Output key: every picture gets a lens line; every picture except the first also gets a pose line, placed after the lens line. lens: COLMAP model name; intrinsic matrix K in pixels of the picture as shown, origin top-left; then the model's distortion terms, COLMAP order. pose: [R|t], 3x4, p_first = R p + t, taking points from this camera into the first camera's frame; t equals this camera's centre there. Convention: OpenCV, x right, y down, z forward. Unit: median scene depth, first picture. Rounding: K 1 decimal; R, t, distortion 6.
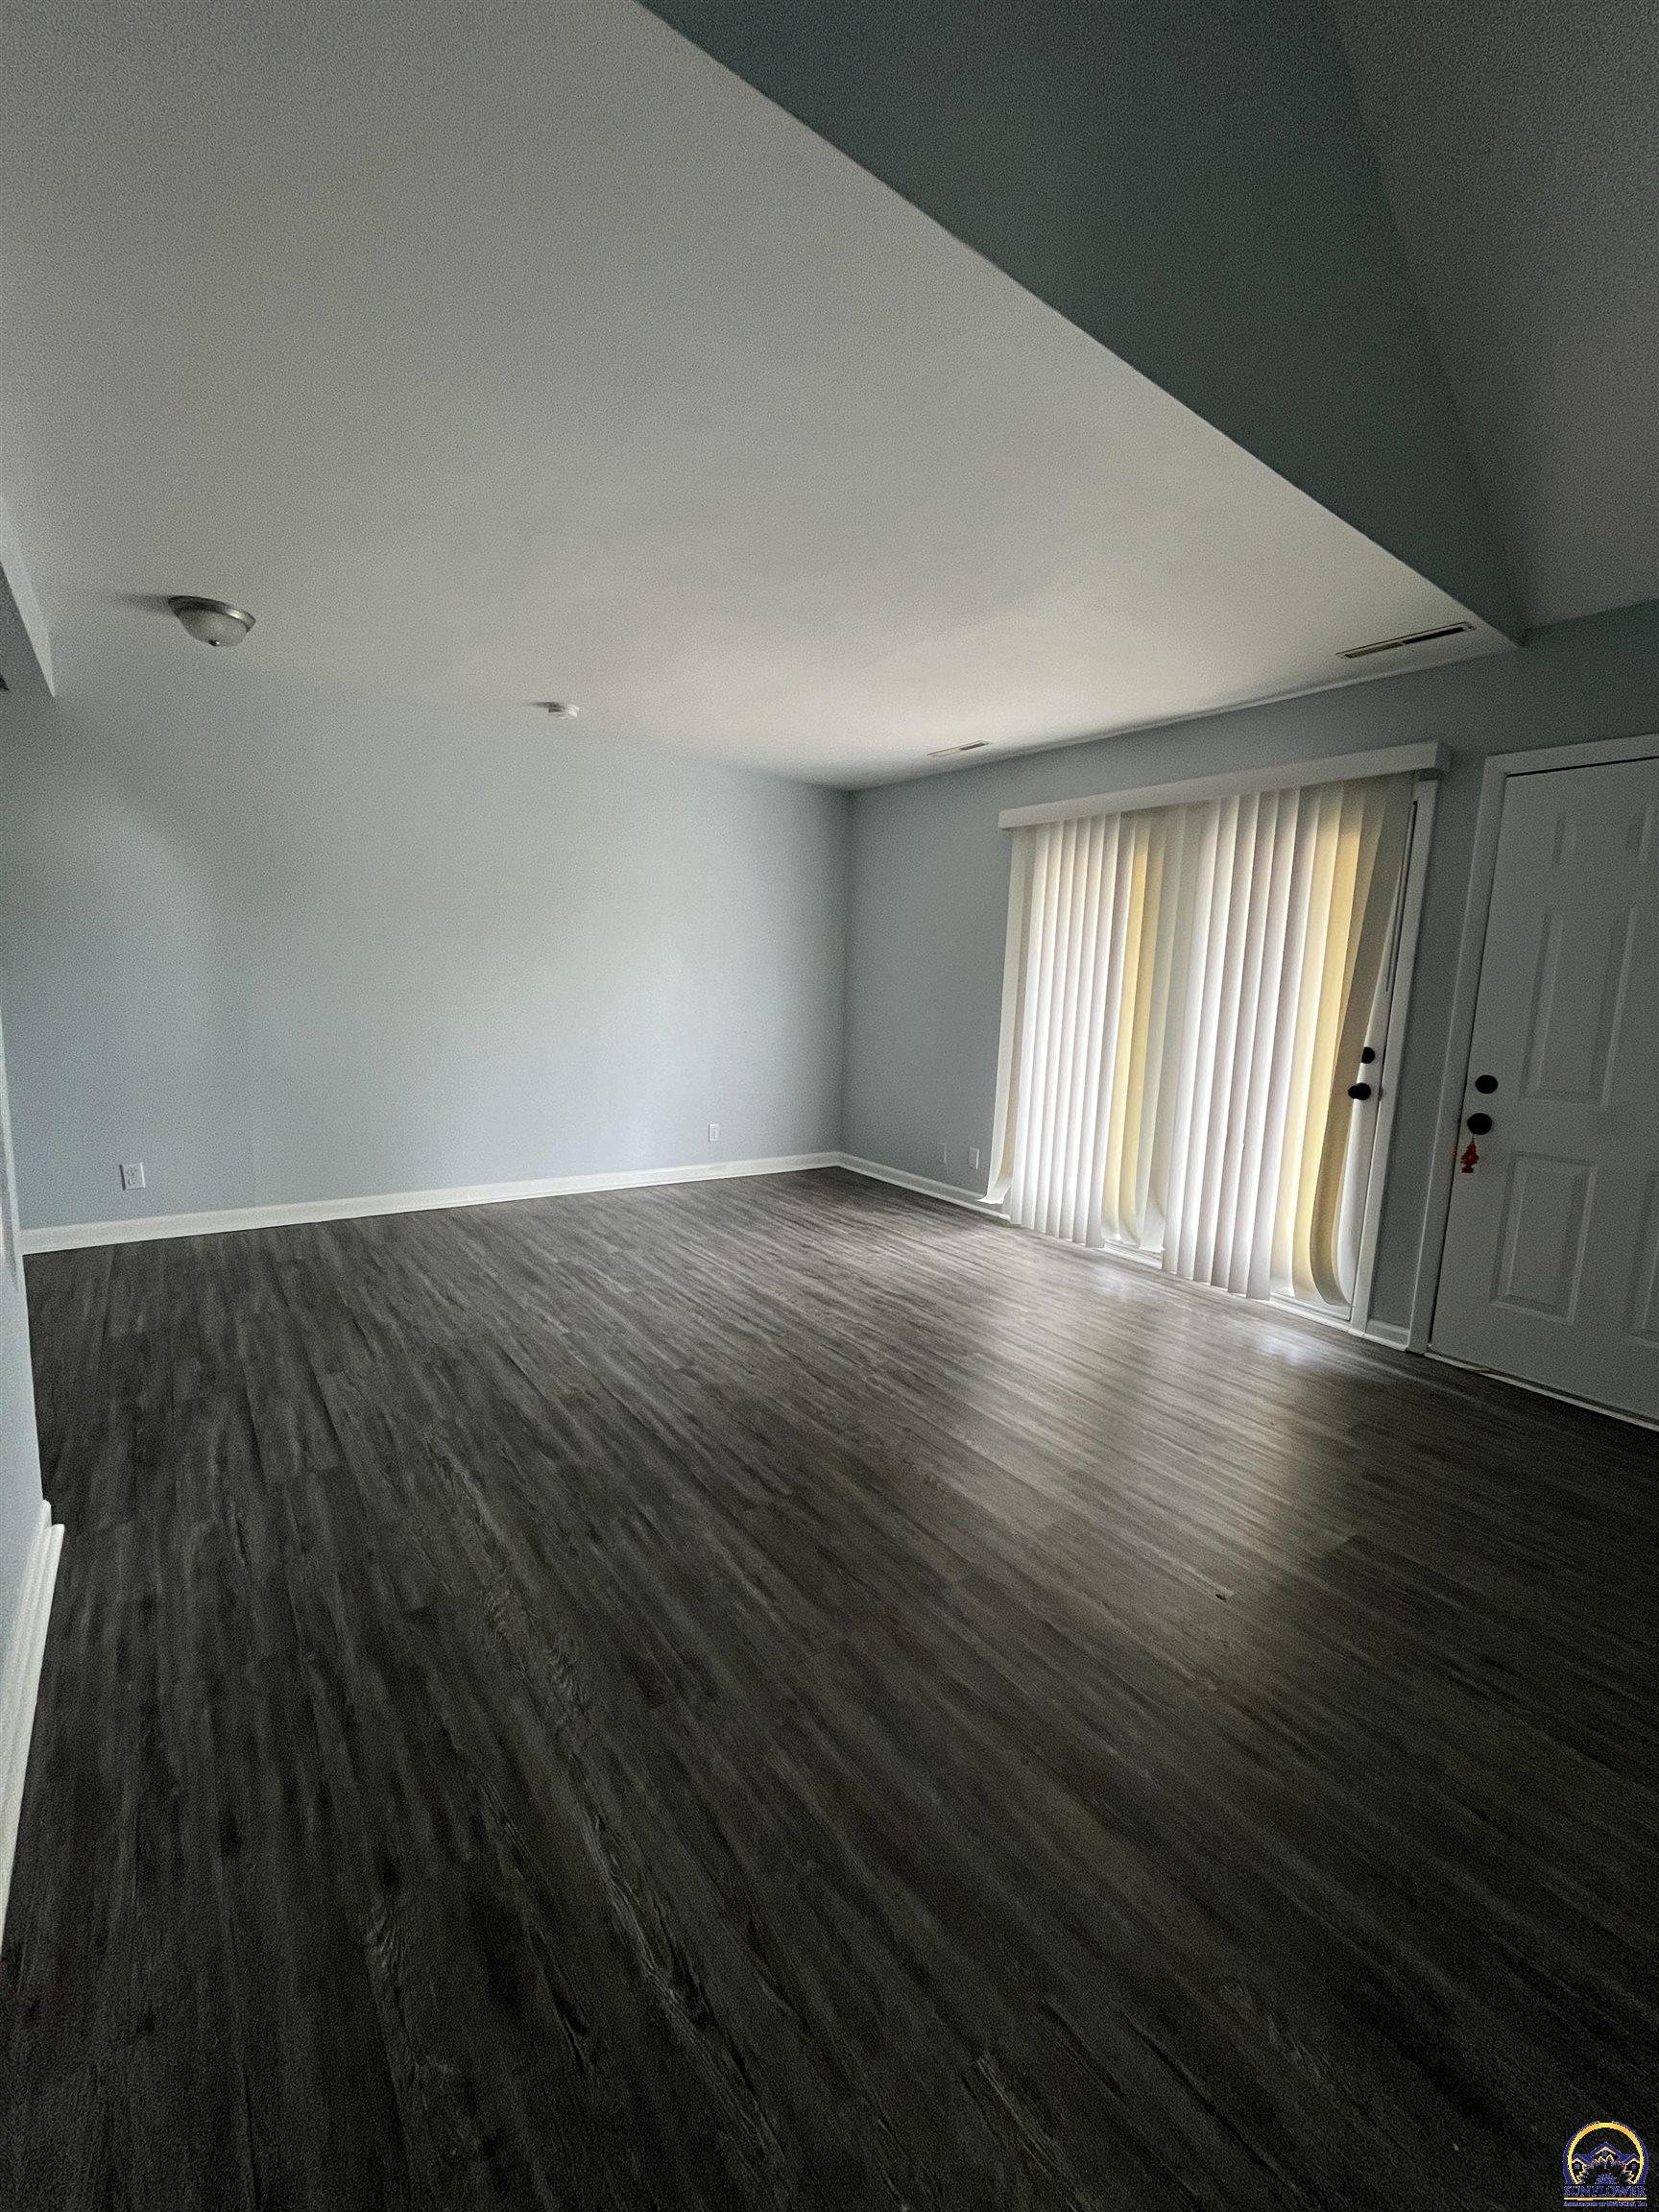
lens RADIAL K [[890.4, 0, 829.5], [0, 890.4, 1106.0], [0, 0, 1]] dist [-0.002295, 0.000269]
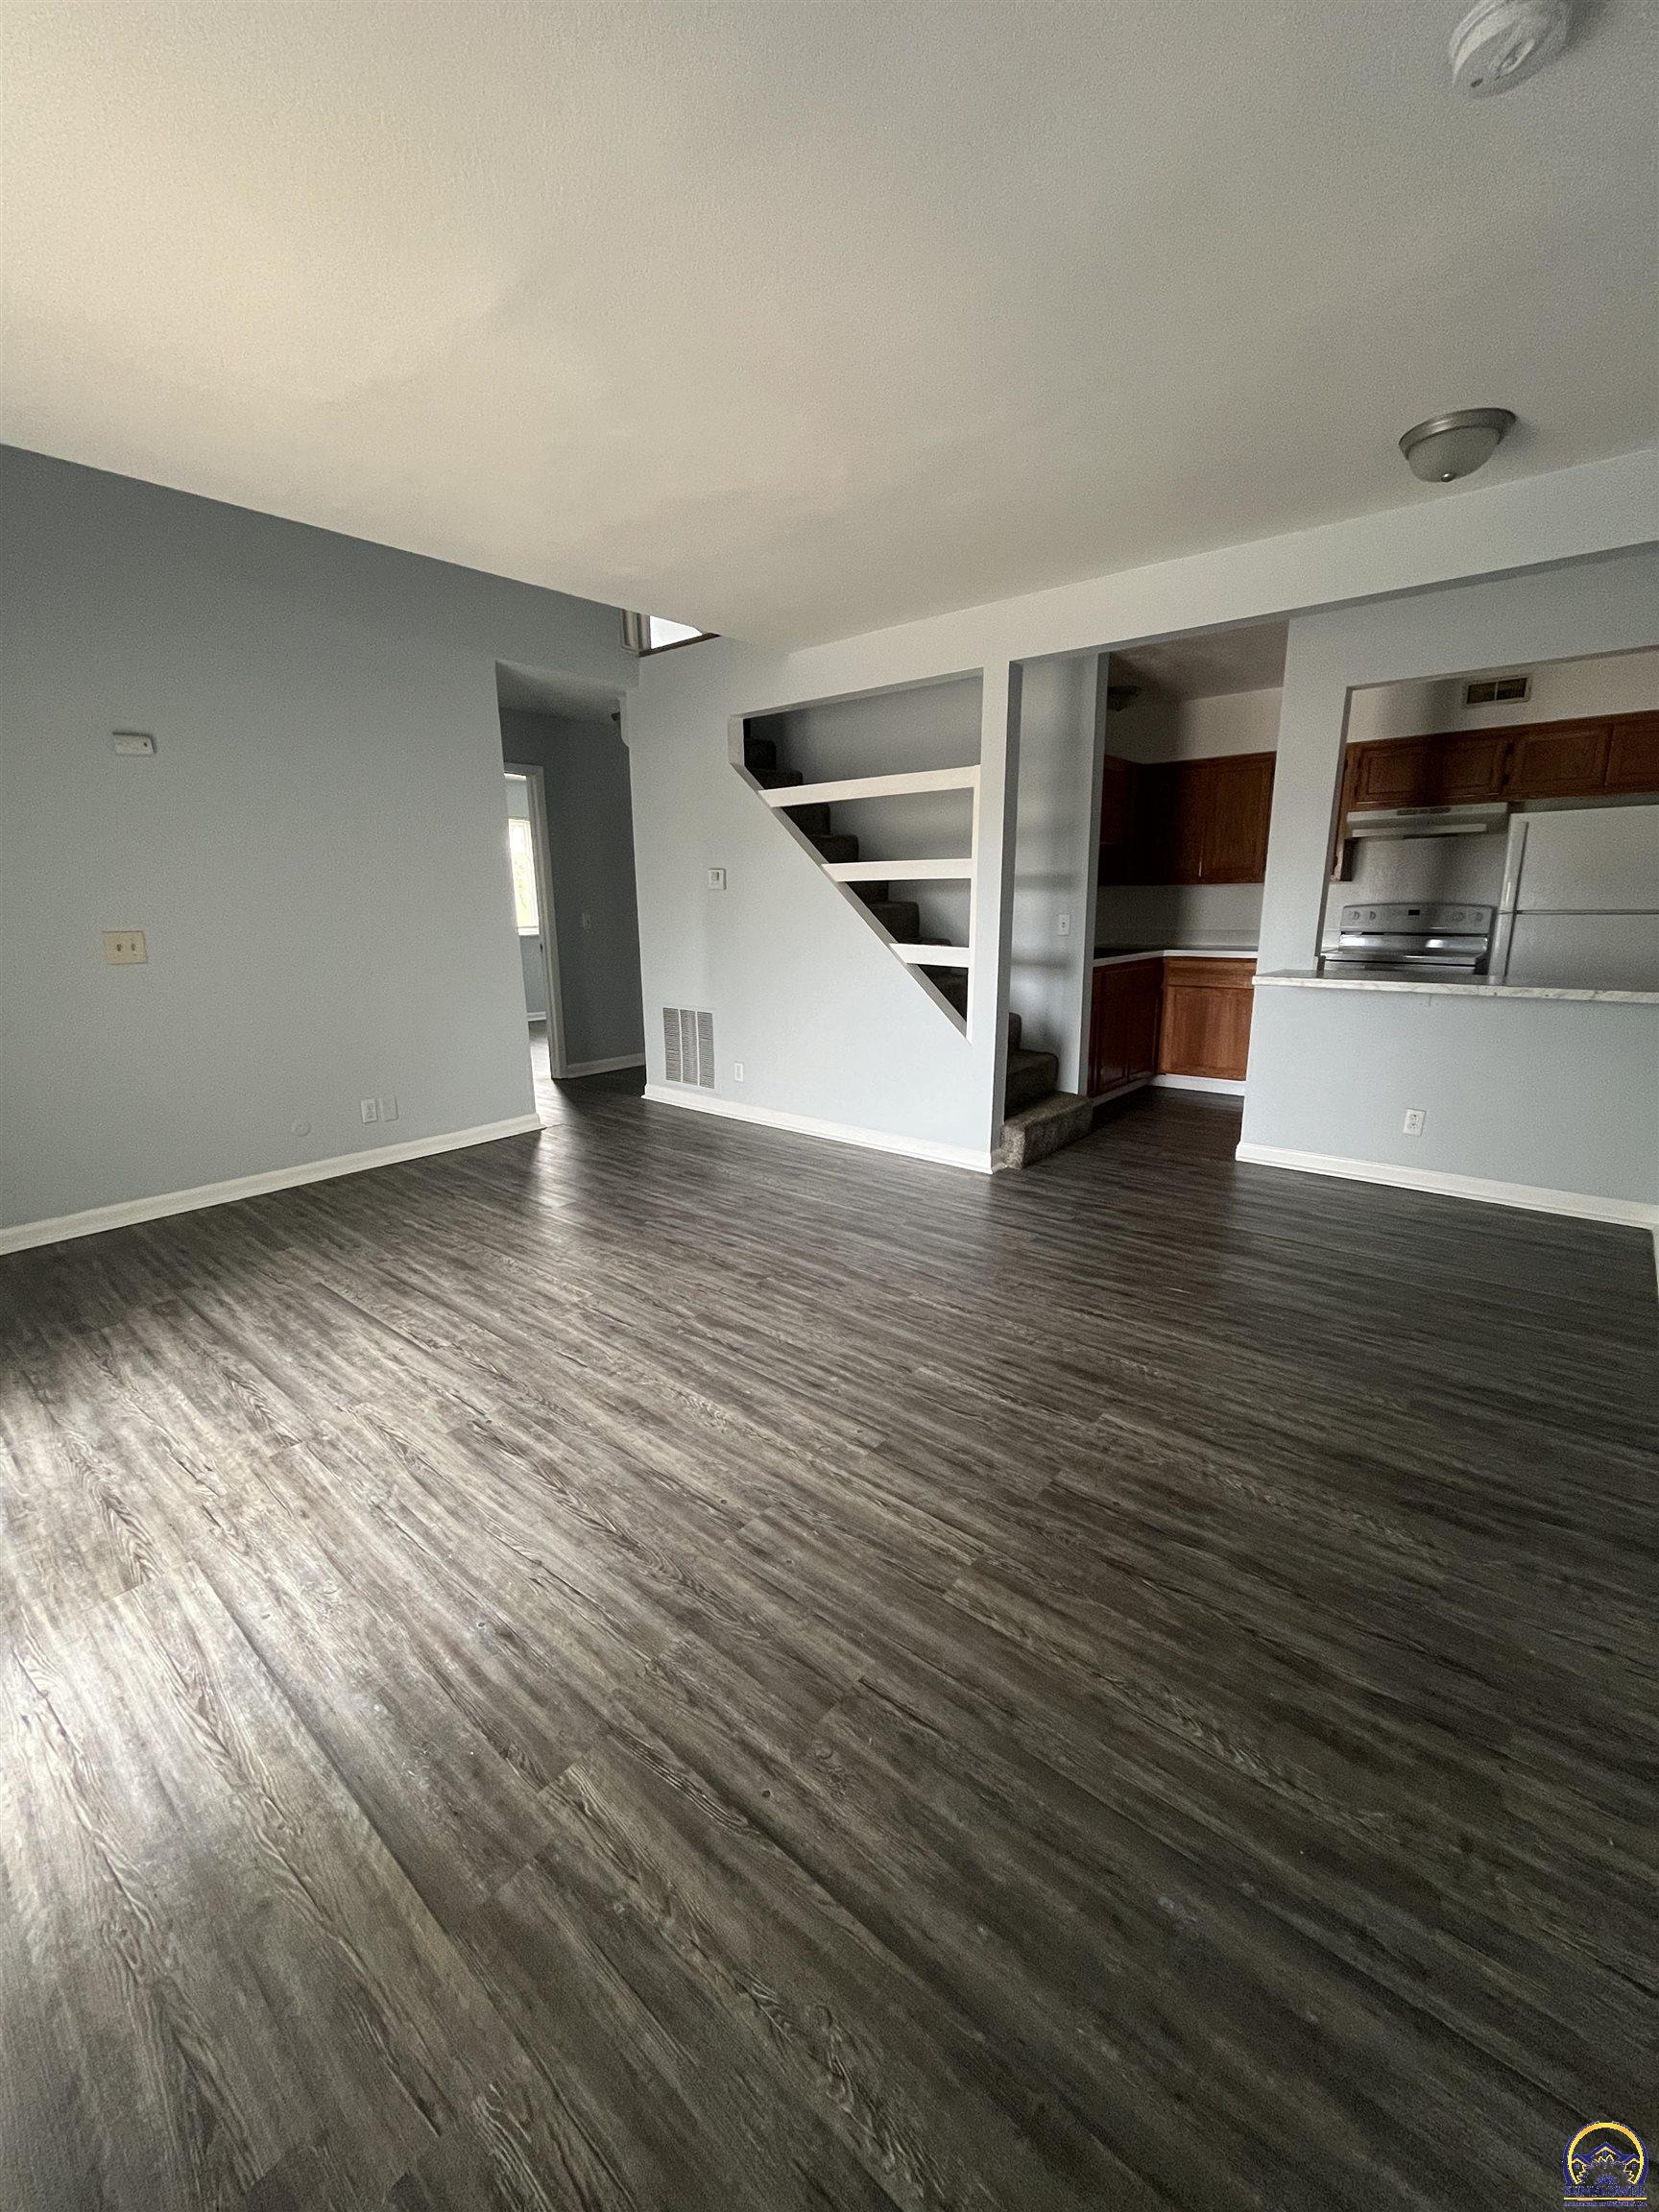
lens RADIAL K [[890.4, 0, 829.5], [0, 890.4, 1106.0], [0, 0, 1]] dist [-0.002295, 0.000269]
pose [[-0.973474, 0.022827, -0.227656, -0.002786], [-0.062561, 0.930534, 0.360821, -0.246689], [0.220078, 0.365492, -0.904423, 1.638399]]
